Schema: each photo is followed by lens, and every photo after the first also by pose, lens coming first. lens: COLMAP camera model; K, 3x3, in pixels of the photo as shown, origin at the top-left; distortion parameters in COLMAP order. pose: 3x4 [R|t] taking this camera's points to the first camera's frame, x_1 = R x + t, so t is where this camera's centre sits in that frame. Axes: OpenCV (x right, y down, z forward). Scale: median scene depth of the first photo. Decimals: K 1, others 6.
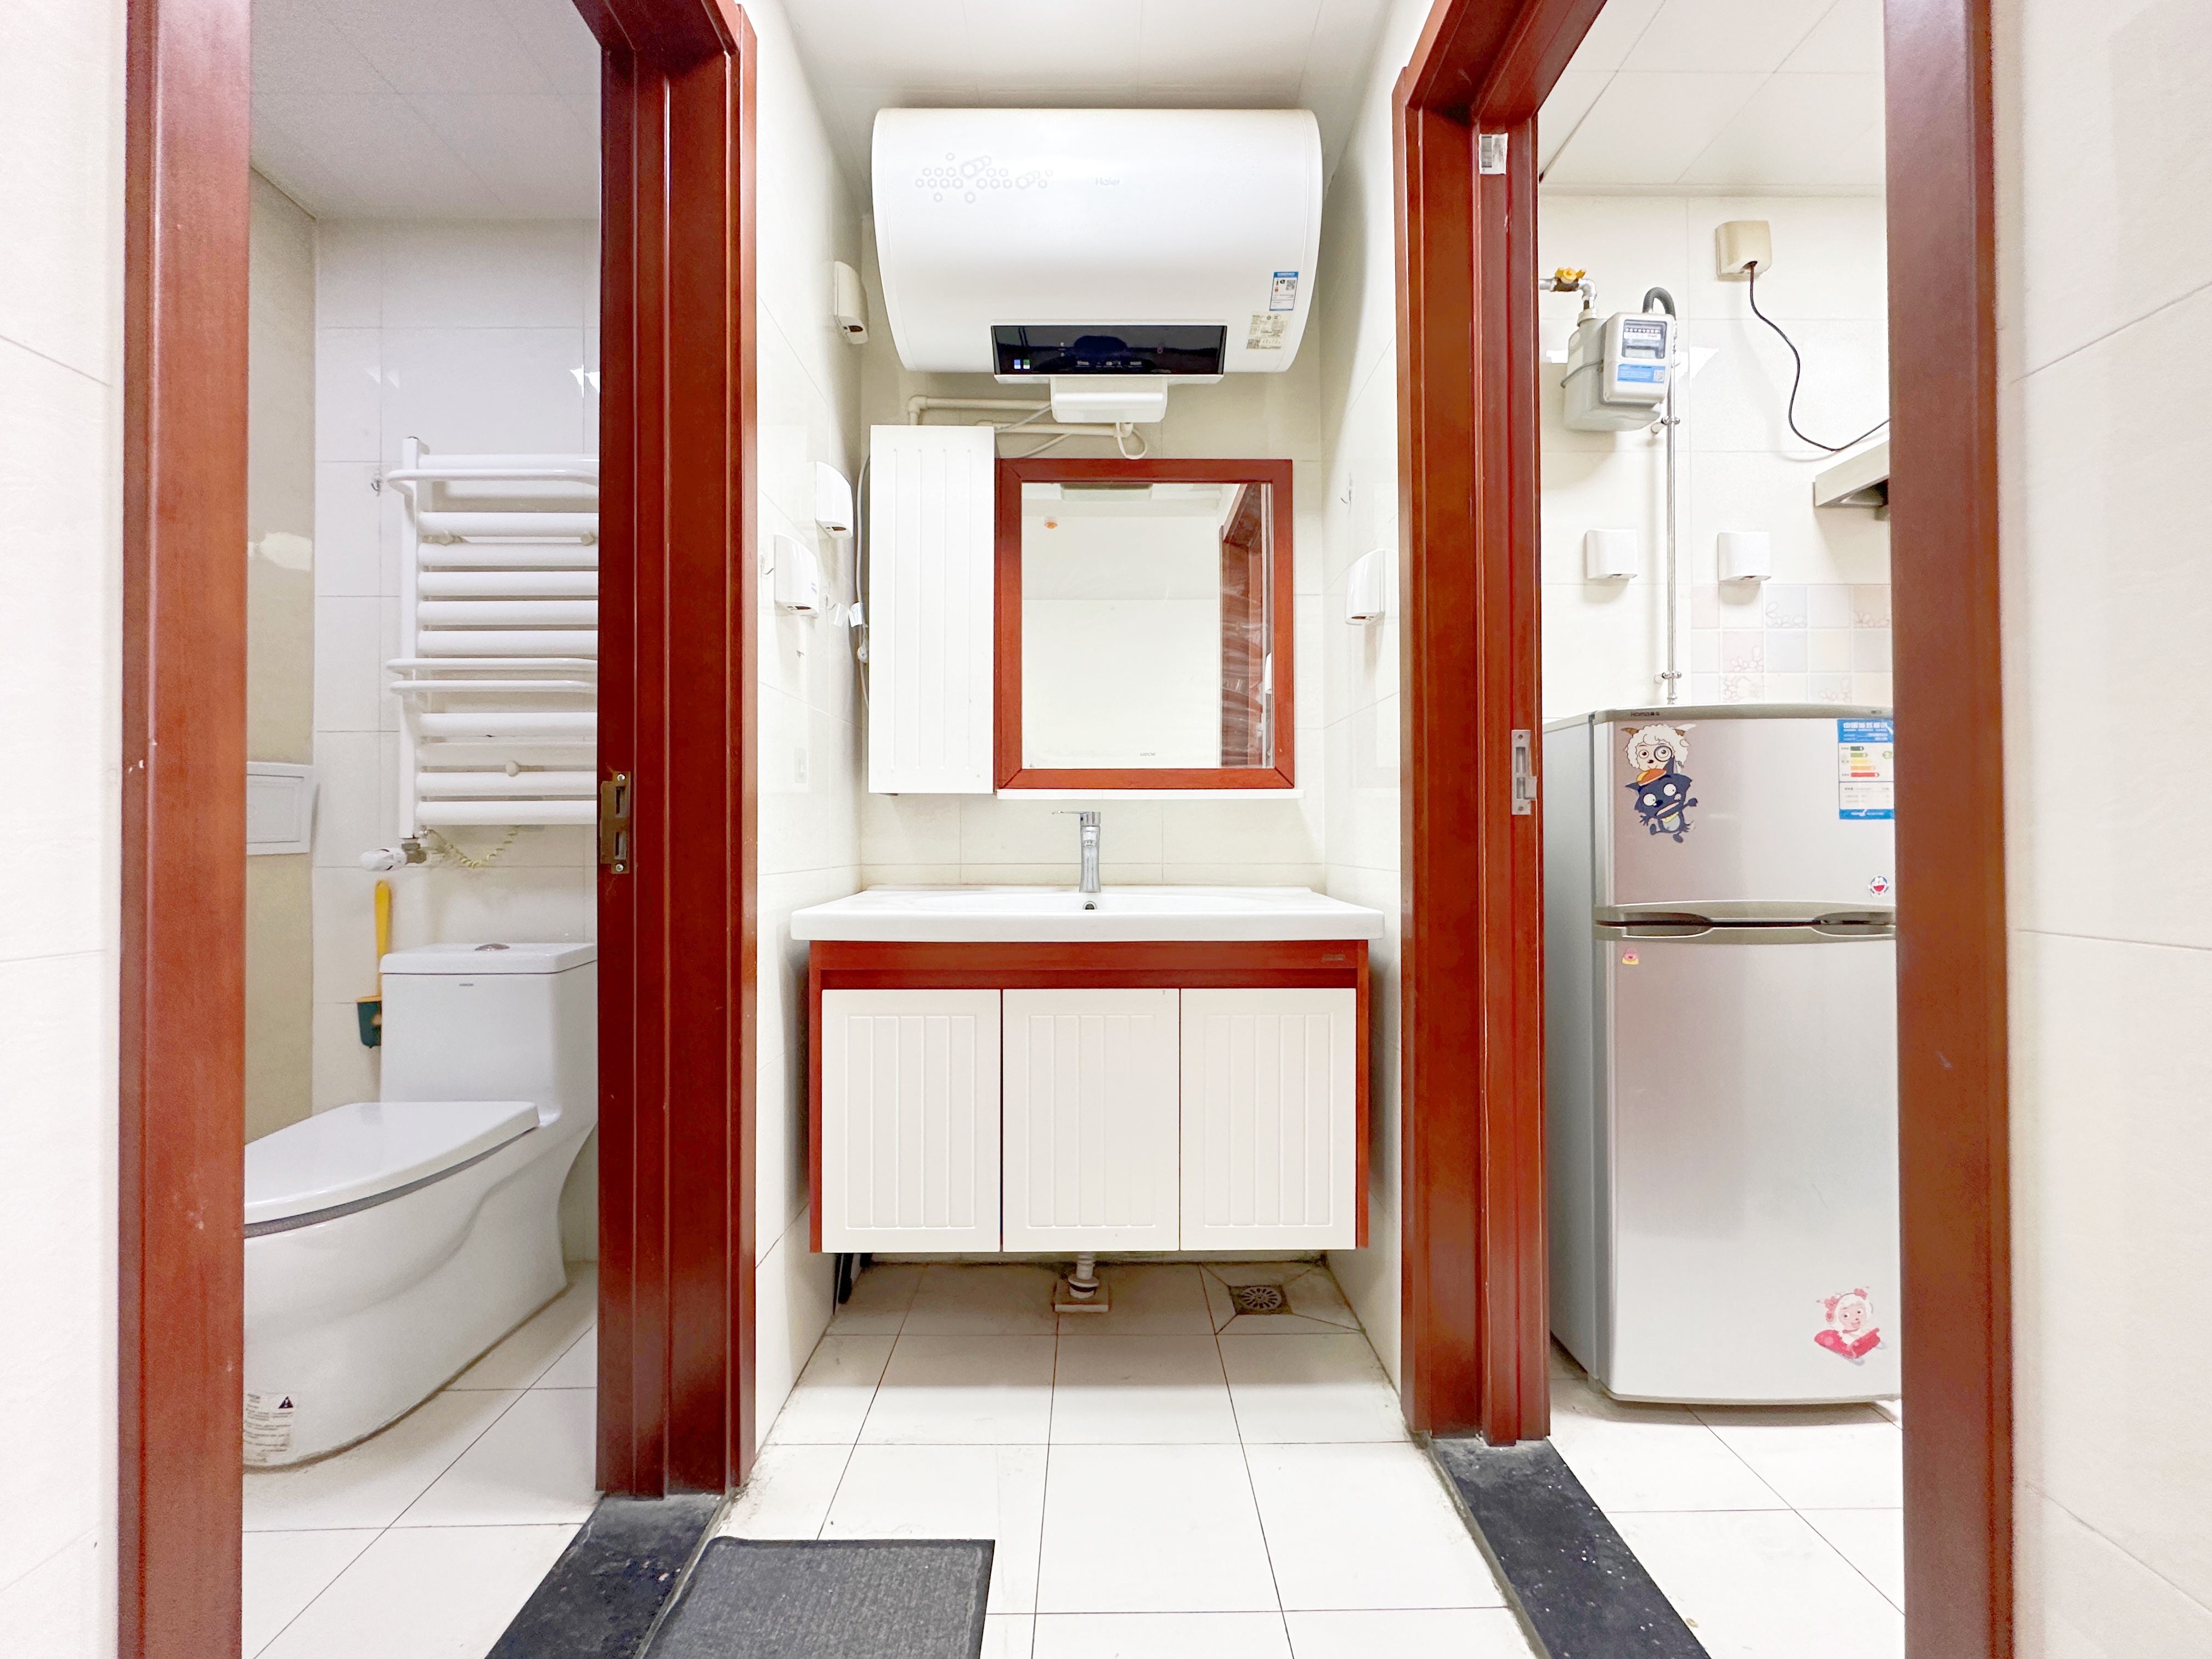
lens RADIAL K [[880.7, 0, 1104.4], [0, 880.7, 830.2], [0, 0, 1]] dist [0.001690, -0.000004]
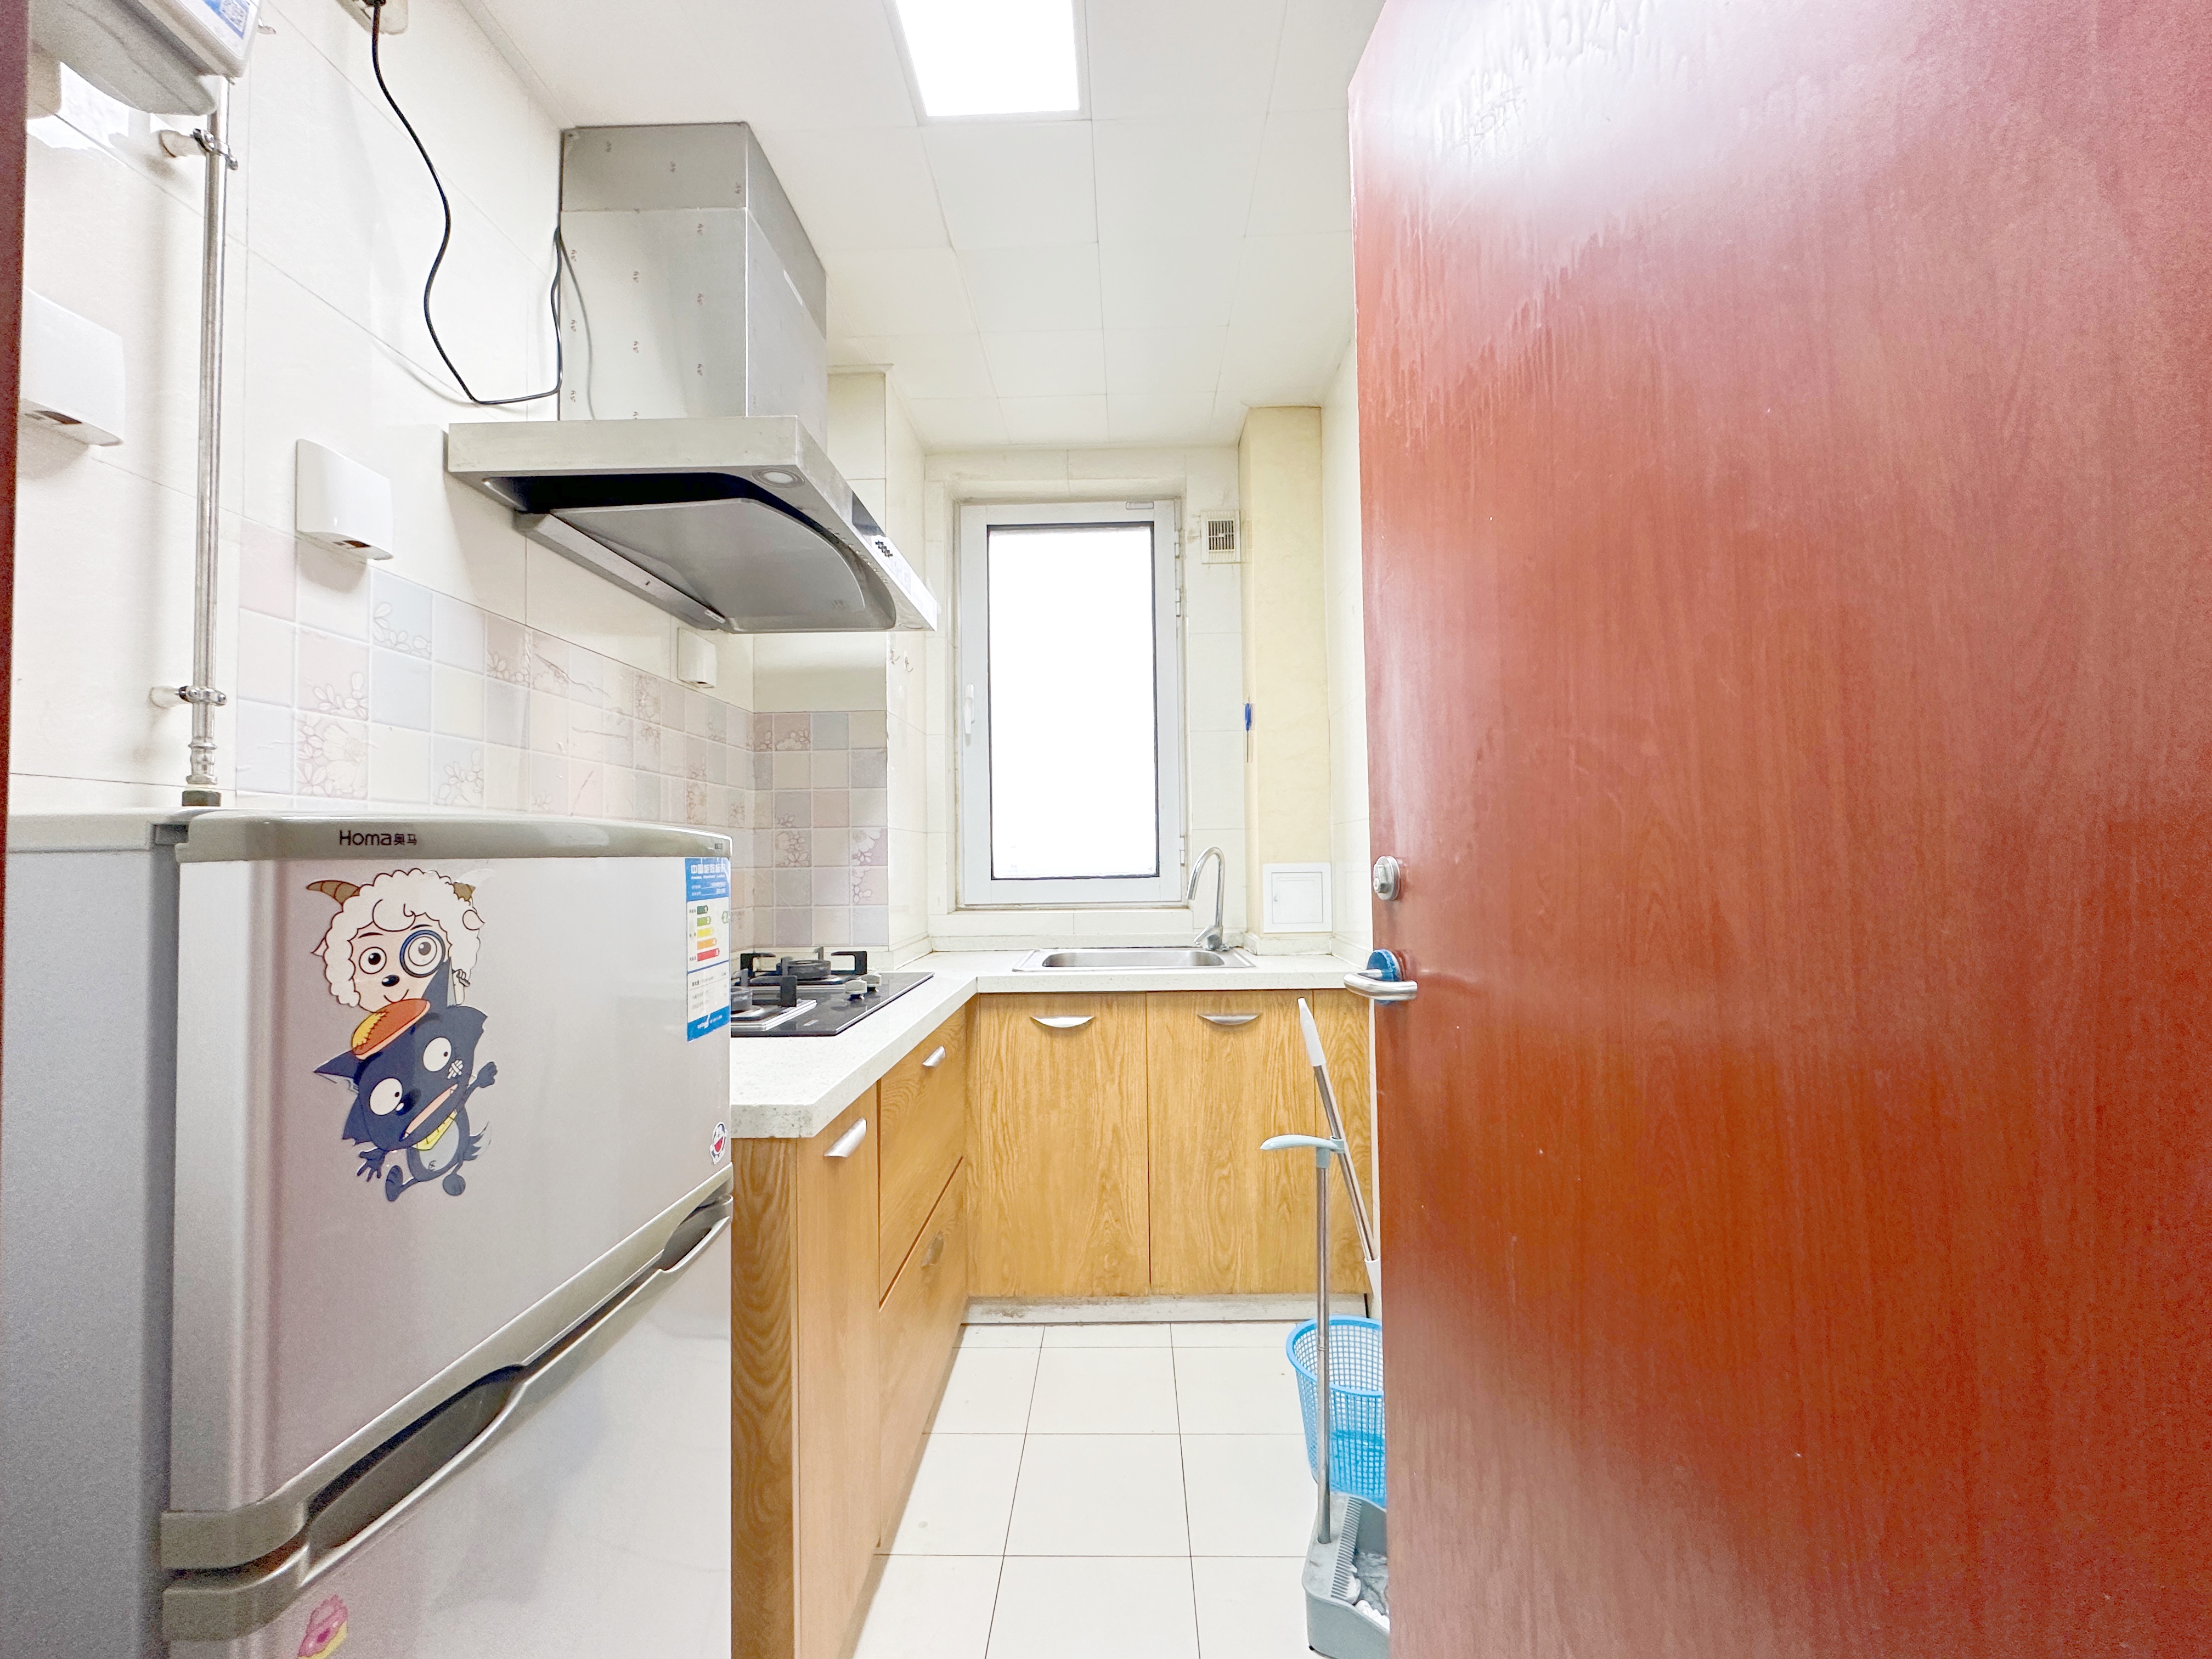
lens RADIAL K [[880.7, 0, 1098.7], [0, 880.7, 834.5], [0, 0, 1]] dist [0.001690, -0.000004]
pose [[0.052362, 0.031924, 0.998118, 0.296999], [0.003665, 0.999476, -0.032160, -0.121715], [-0.998621, 0.005342, 0.052218, 0.712757]]
